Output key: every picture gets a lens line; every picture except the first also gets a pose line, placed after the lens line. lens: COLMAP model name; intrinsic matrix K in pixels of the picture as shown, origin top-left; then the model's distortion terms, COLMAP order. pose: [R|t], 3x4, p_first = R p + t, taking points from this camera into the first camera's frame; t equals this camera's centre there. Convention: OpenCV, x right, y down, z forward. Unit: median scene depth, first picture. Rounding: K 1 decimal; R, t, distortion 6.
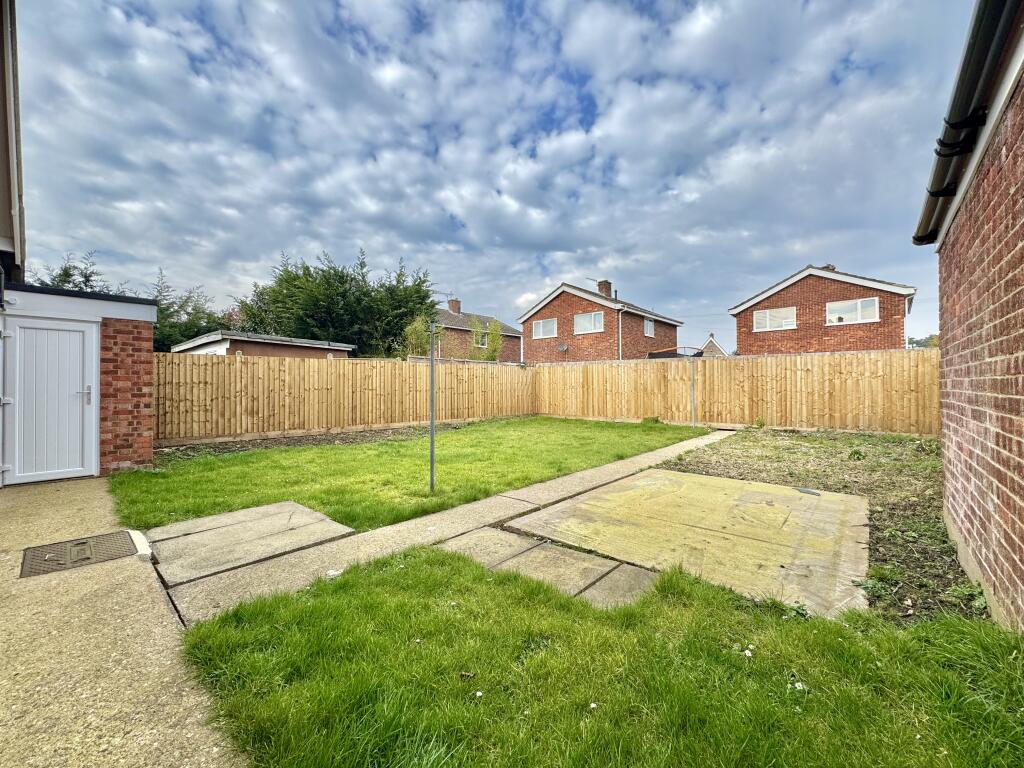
lens RADIAL K [[405.7, 0, 510.3], [0, 405.7, 384.3], [0, 0, 1]] dist [-0.001541, -0.000488]
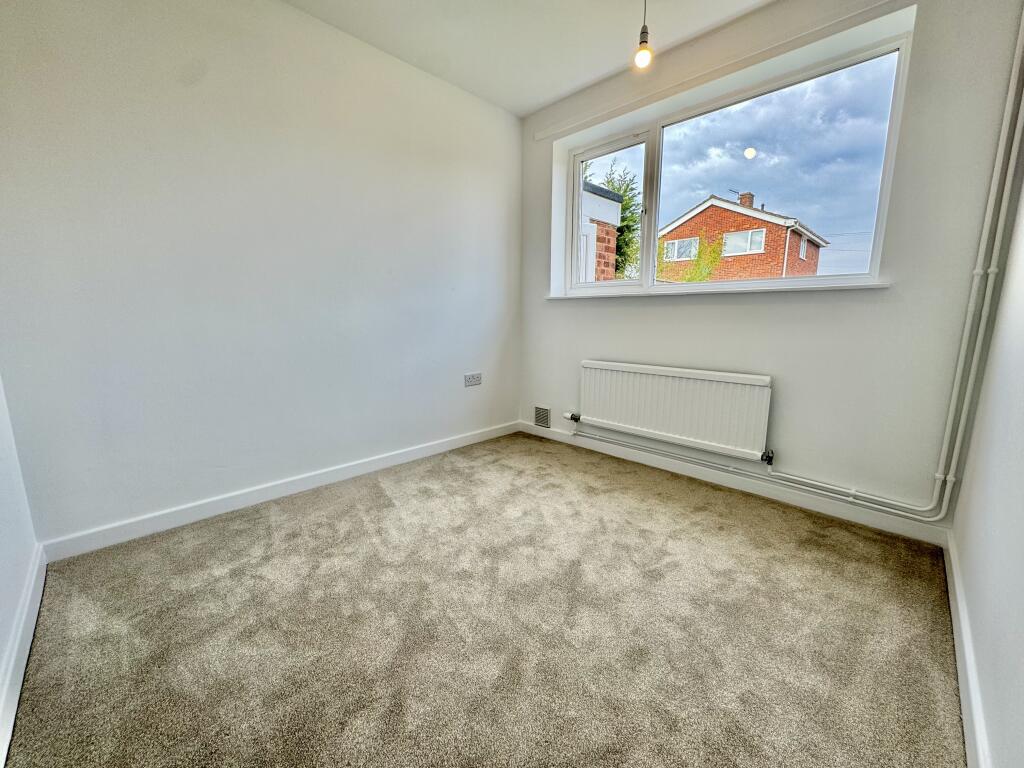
lens RADIAL K [[405.7, 0, 504.5], [0, 405.7, 383.1], [0, 0, 1]] dist [-0.001541, -0.000488]
pose [[0.998267, 0.015262, -0.056829, -0.524253], [-0.005343, 0.985301, 0.170745, 0.003844], [0.058600, -0.170145, 0.983675, 0.094432]]
